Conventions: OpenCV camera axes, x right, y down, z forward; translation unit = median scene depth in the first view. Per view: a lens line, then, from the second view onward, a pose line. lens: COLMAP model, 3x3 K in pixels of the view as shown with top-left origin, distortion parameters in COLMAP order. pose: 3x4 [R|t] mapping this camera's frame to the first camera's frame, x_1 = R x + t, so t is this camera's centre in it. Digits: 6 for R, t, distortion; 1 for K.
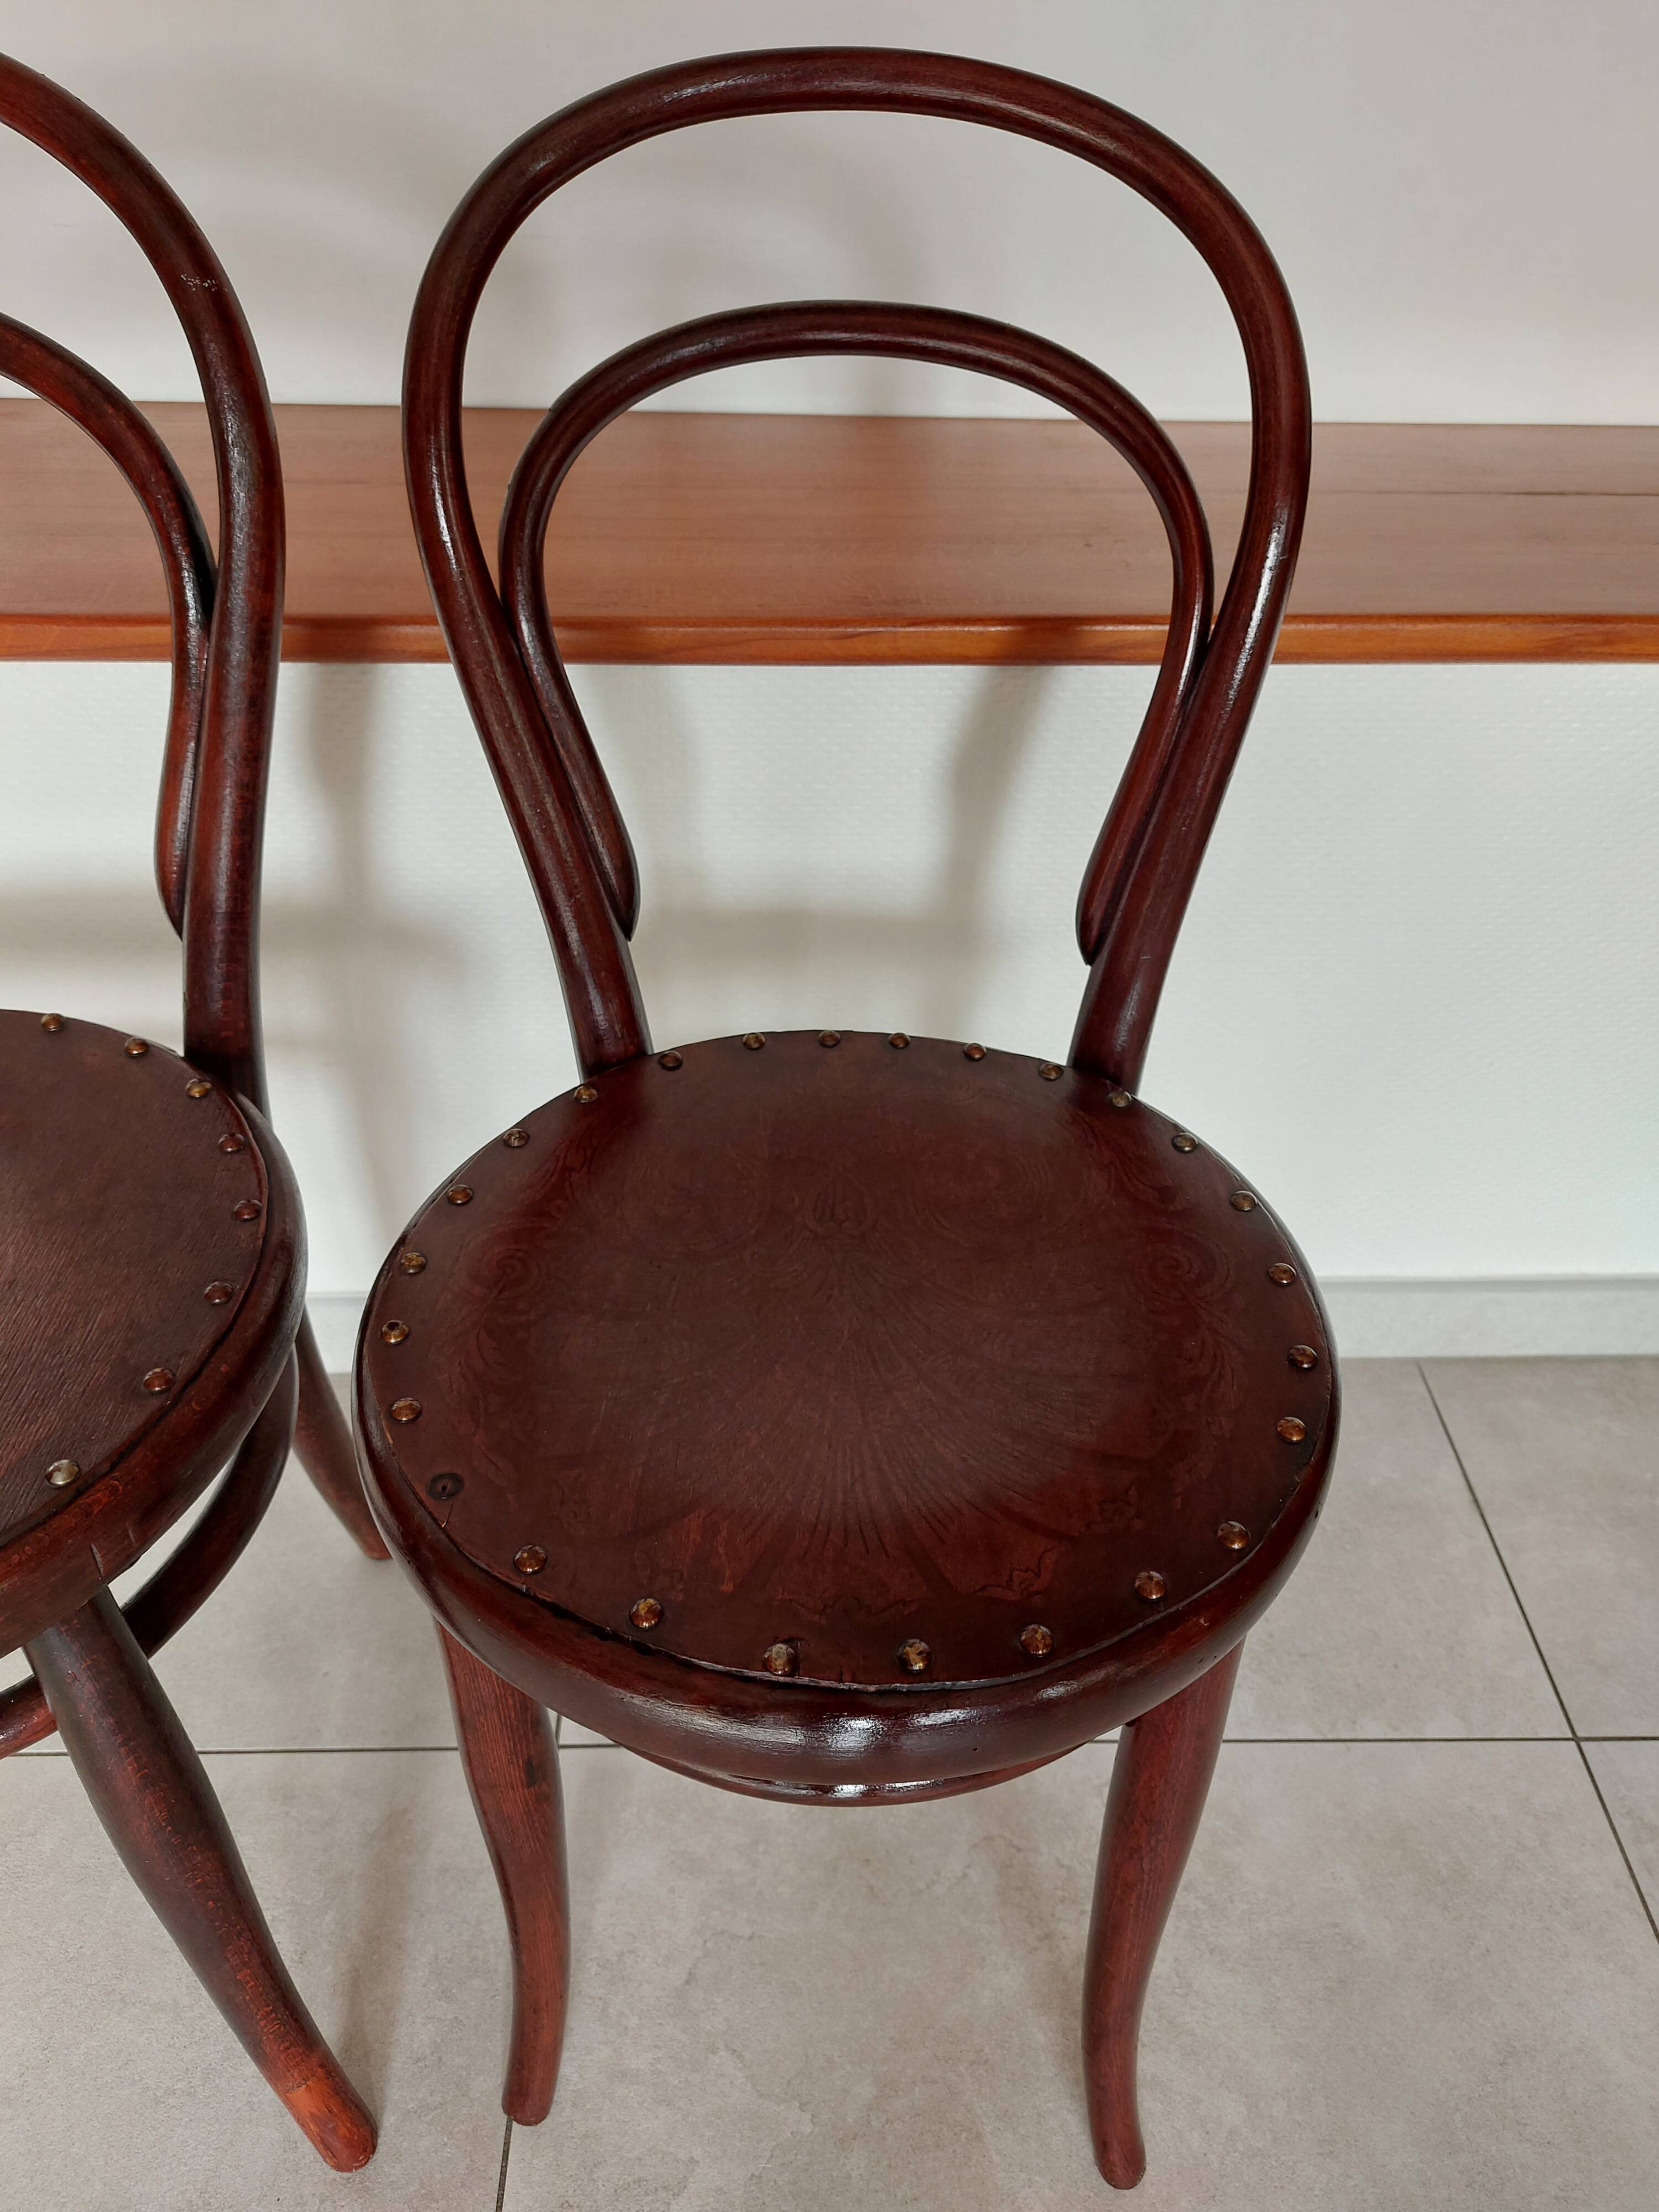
lens RADIAL K [[1640.2, 0, 855.5], [0, 1640.2, 1127.0], [0, 0, 1]] dist [0.042191, -0.044833]
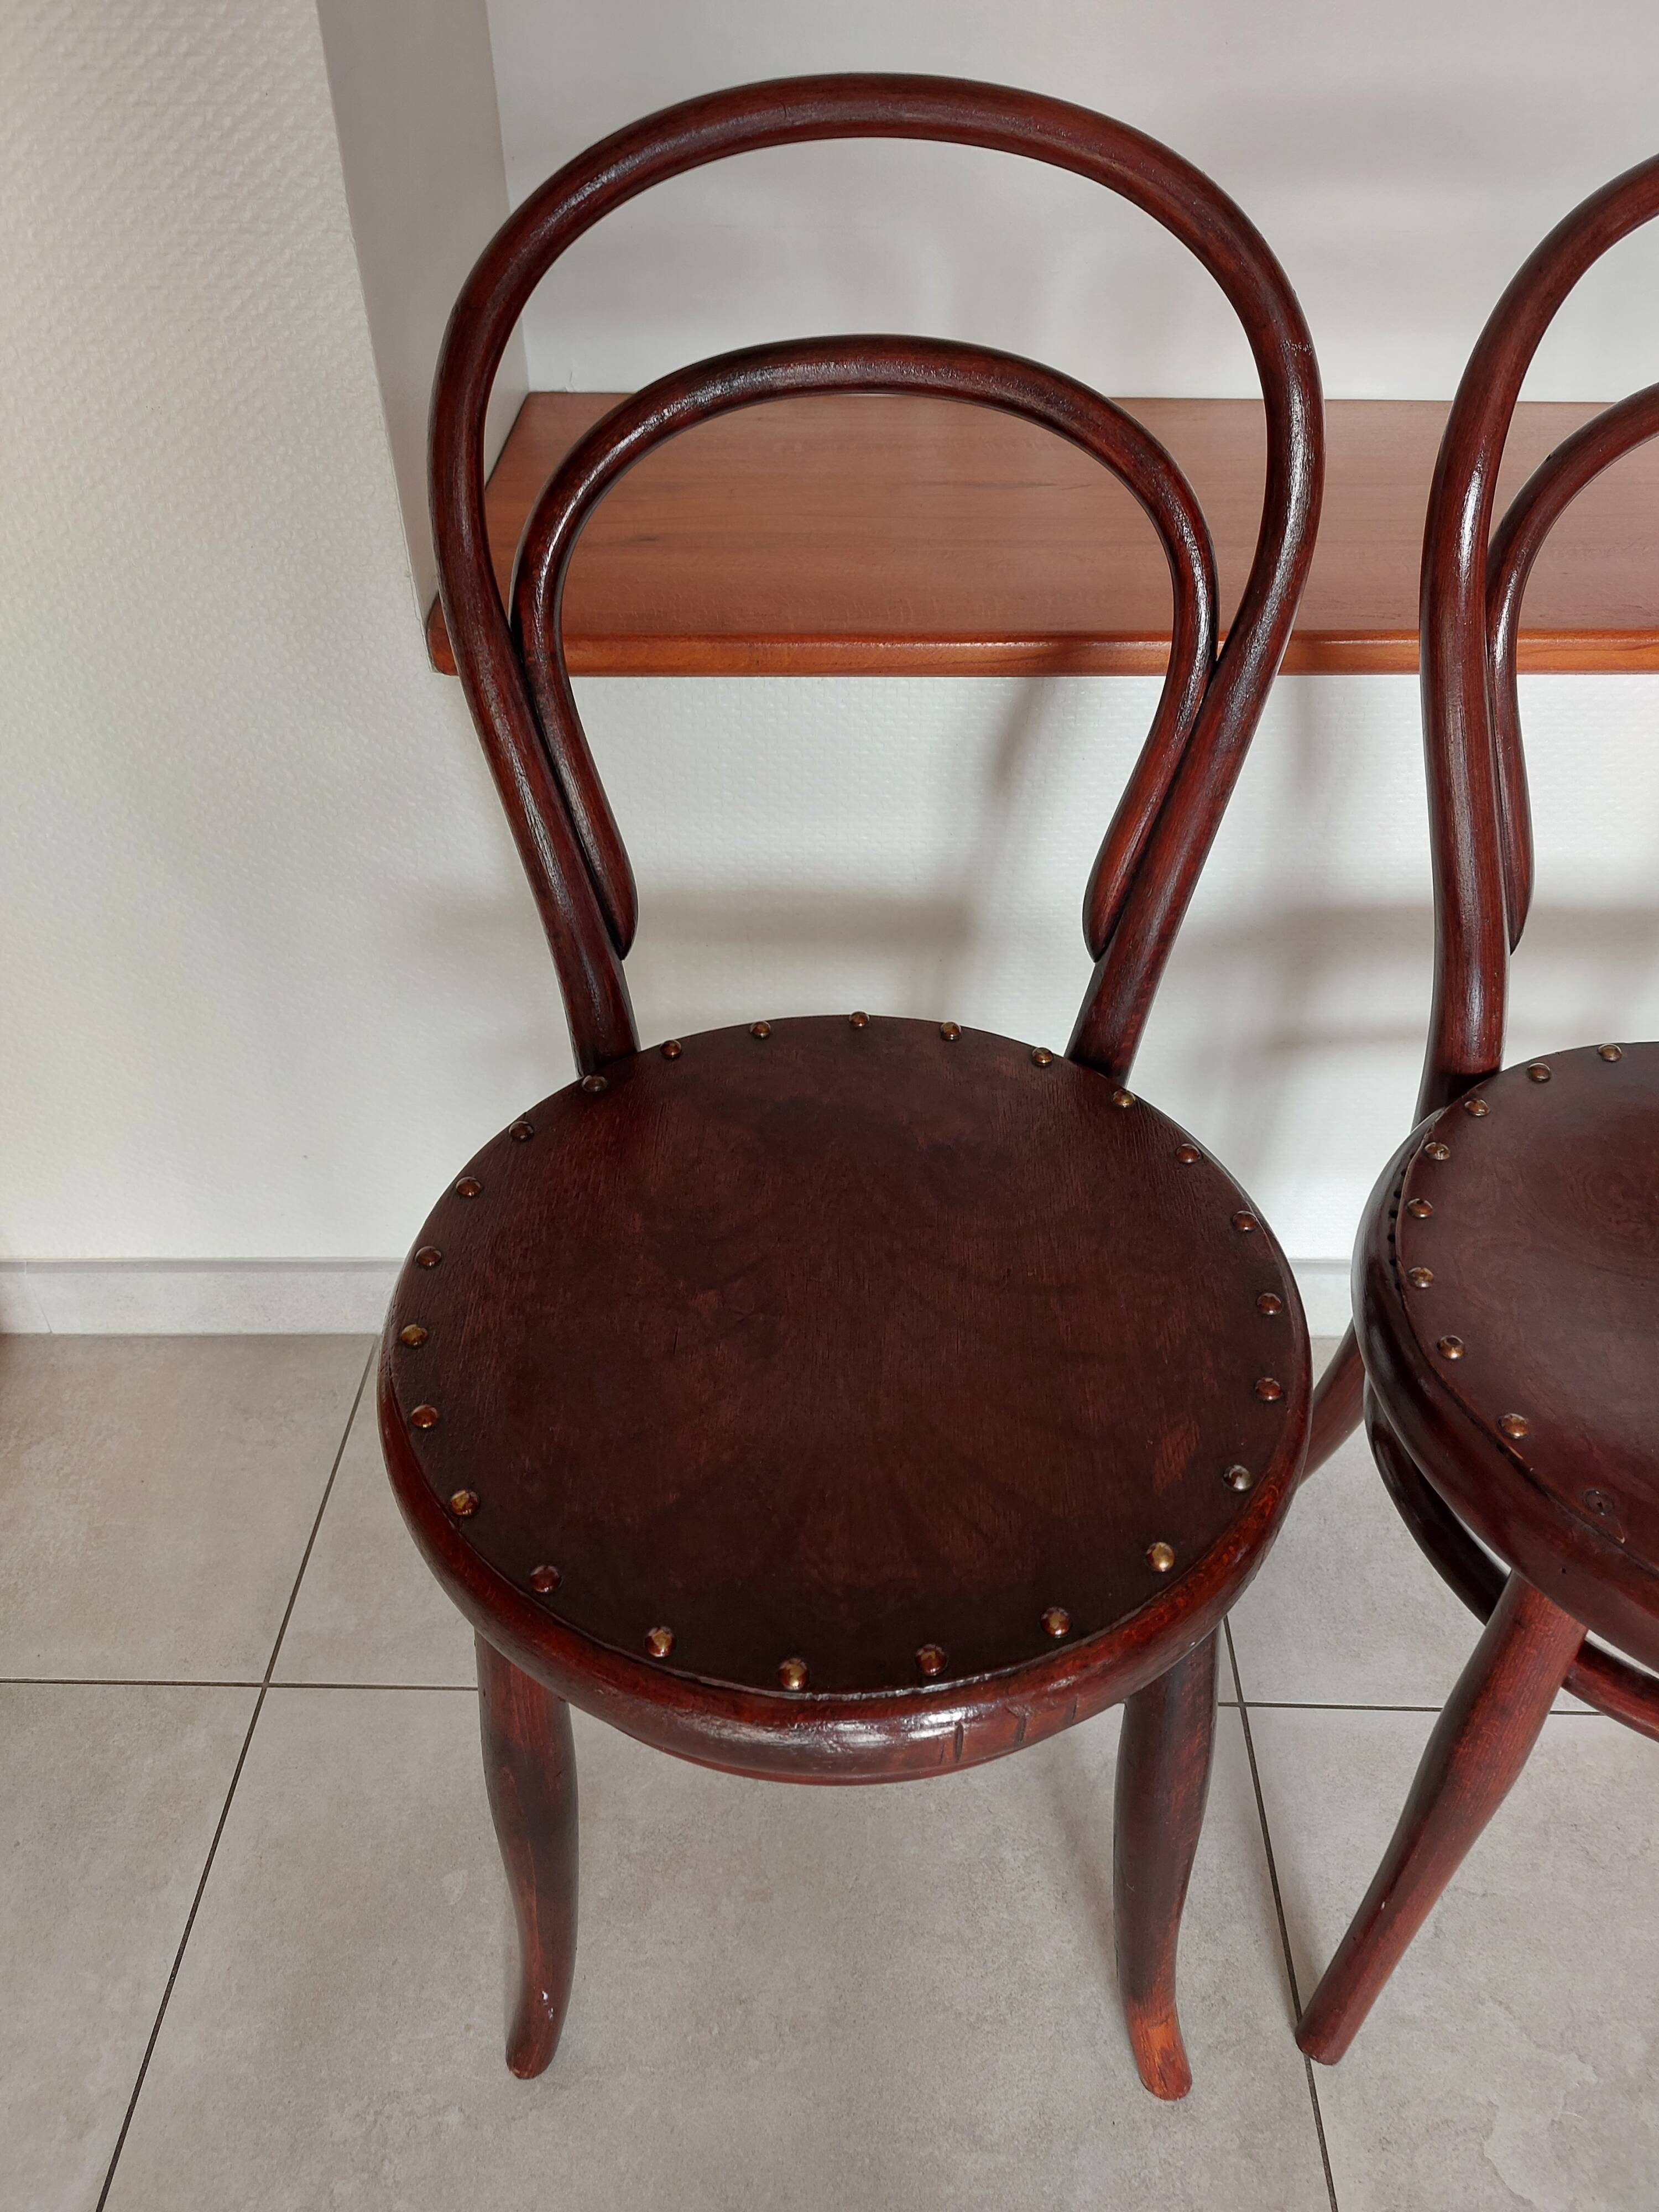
lens RADIAL K [[1640.2, 0, 832.3], [0, 1640.2, 1096.7], [0, 0, 1]] dist [0.042191, -0.044833]
pose [[0.998657, 0.014137, -0.049835, -0.451311], [-0.012500, 0.999377, 0.033018, -0.048146], [0.050271, -0.032351, 0.998212, -0.056261]]
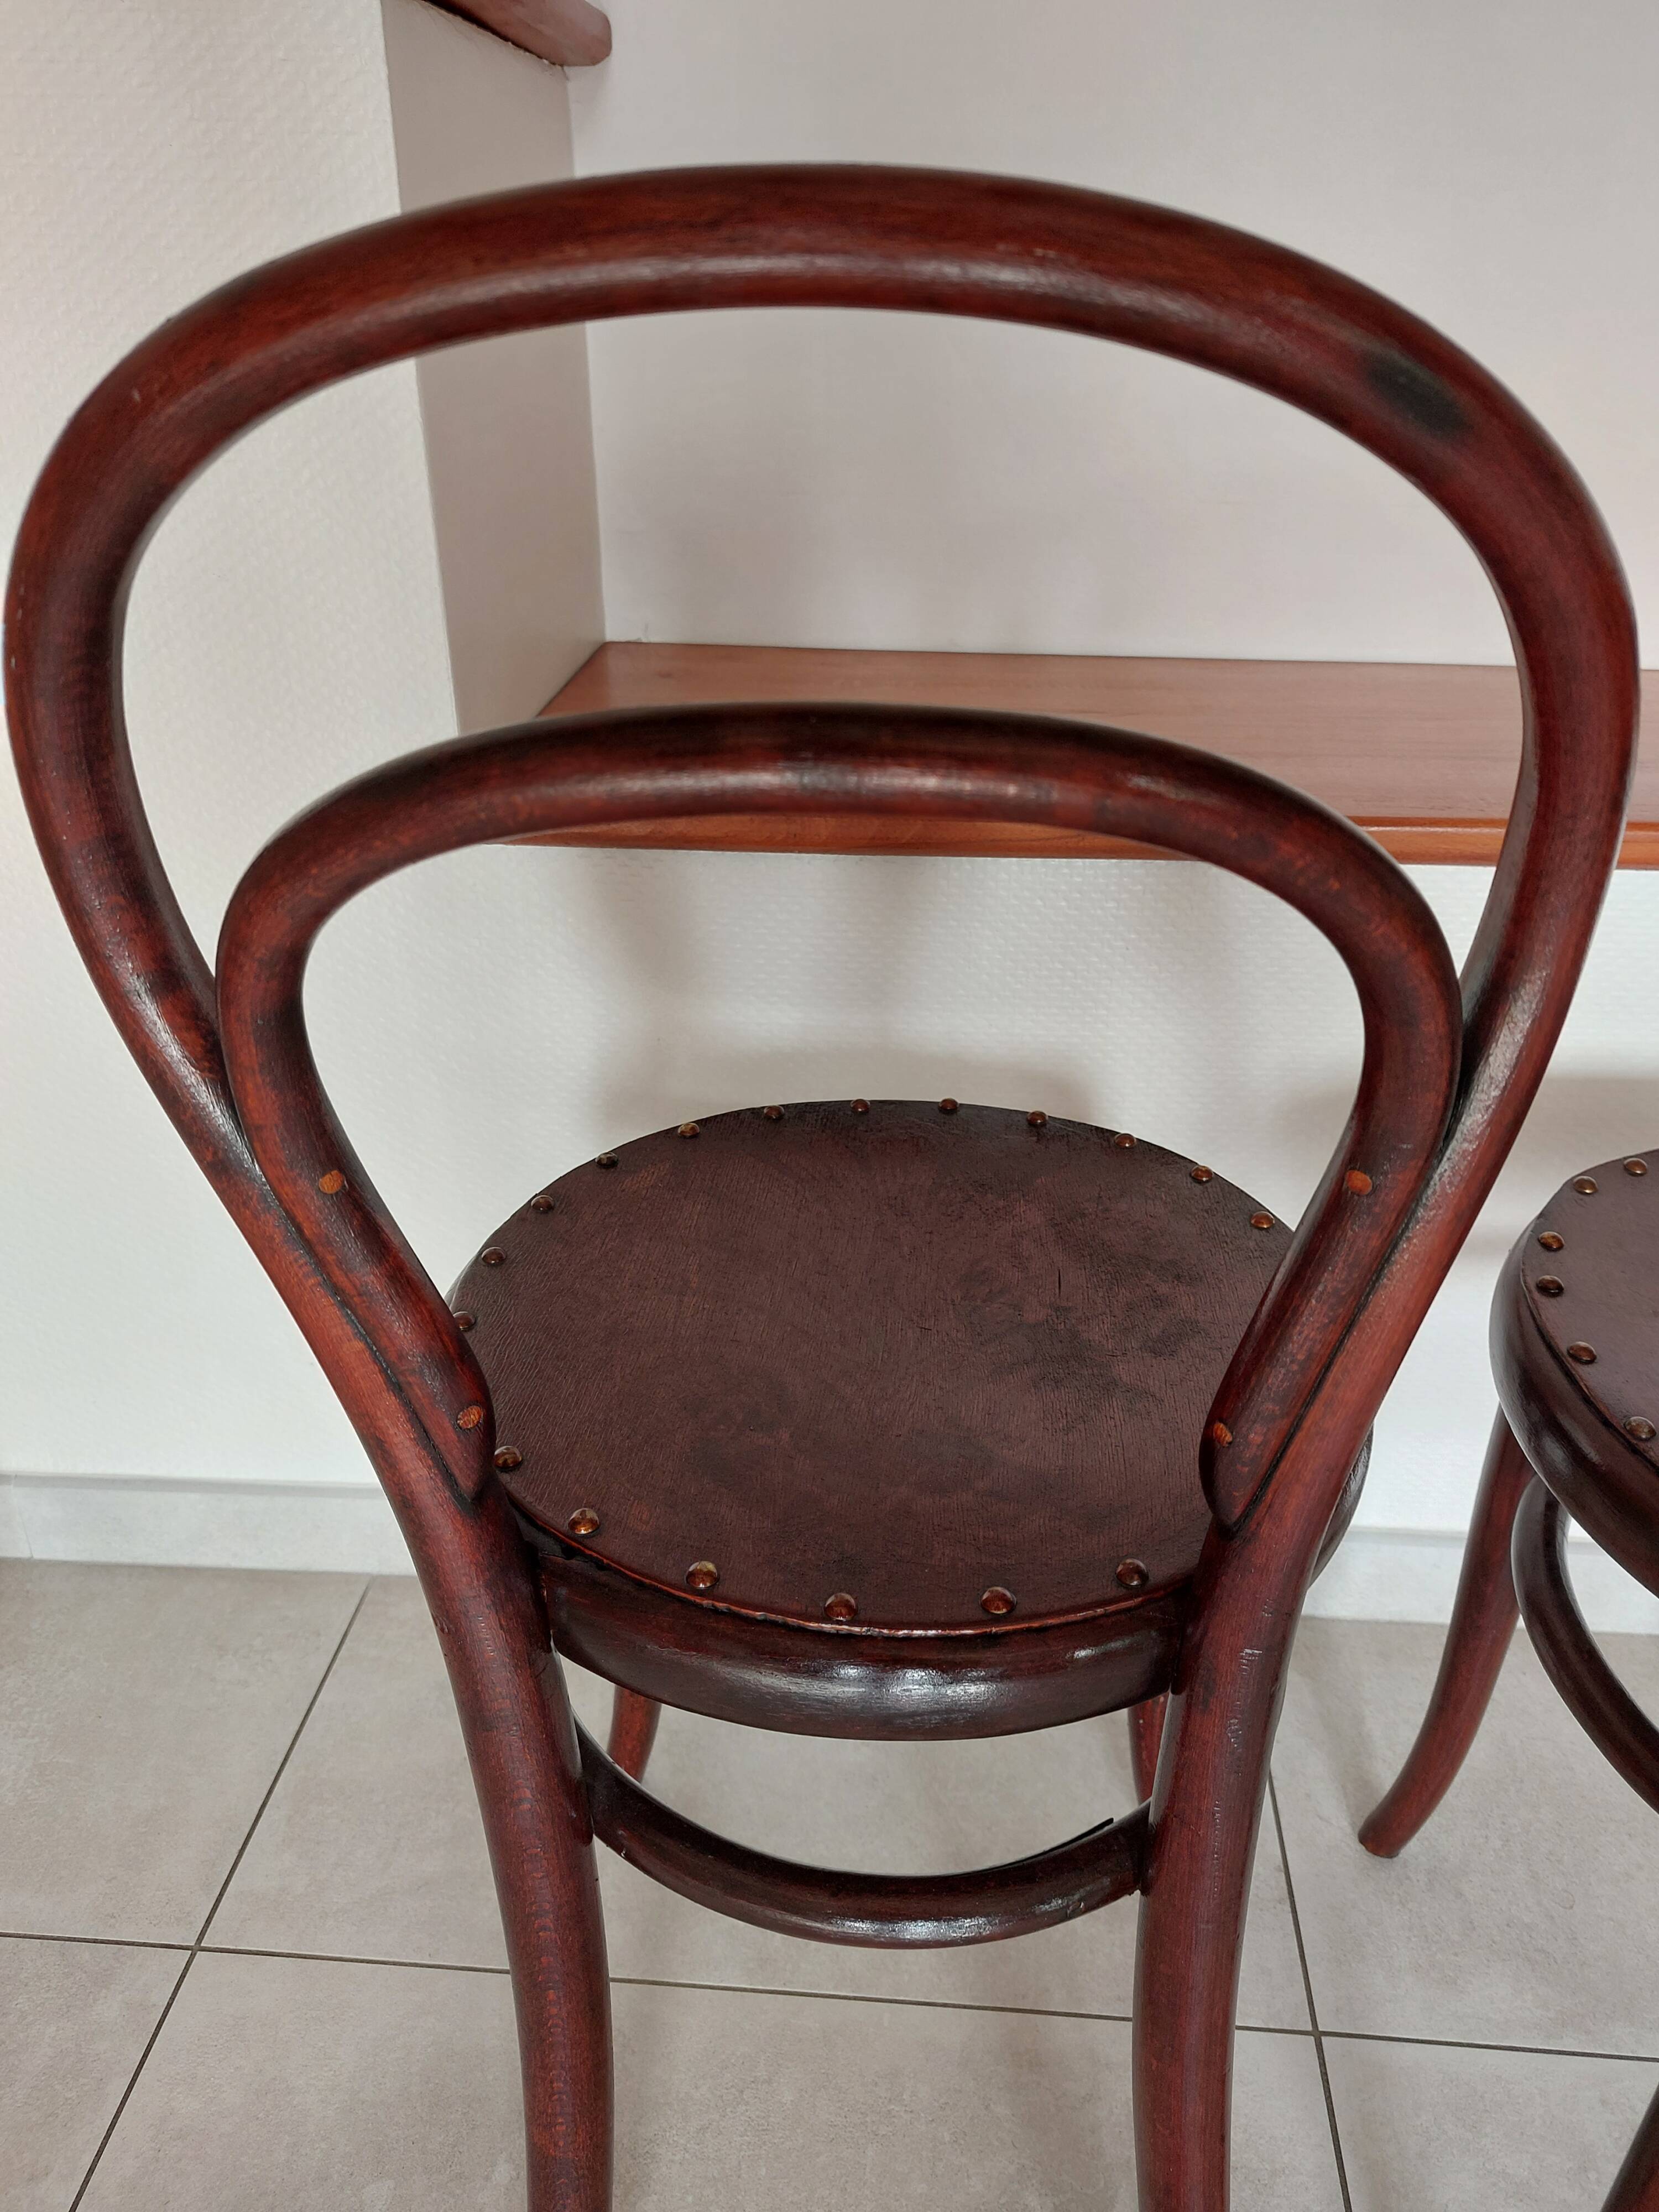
lens RADIAL K [[1640.2, 0, 849.0], [0, 1640.2, 1126.9], [0, 0, 1]] dist [0.042191, -0.044833]
pose [[0.994576, 0.033515, -0.098461, -0.413063], [-0.050051, 0.984066, -0.170613, 0.066961], [0.091174, 0.174616, 0.980406, 0.015001]]
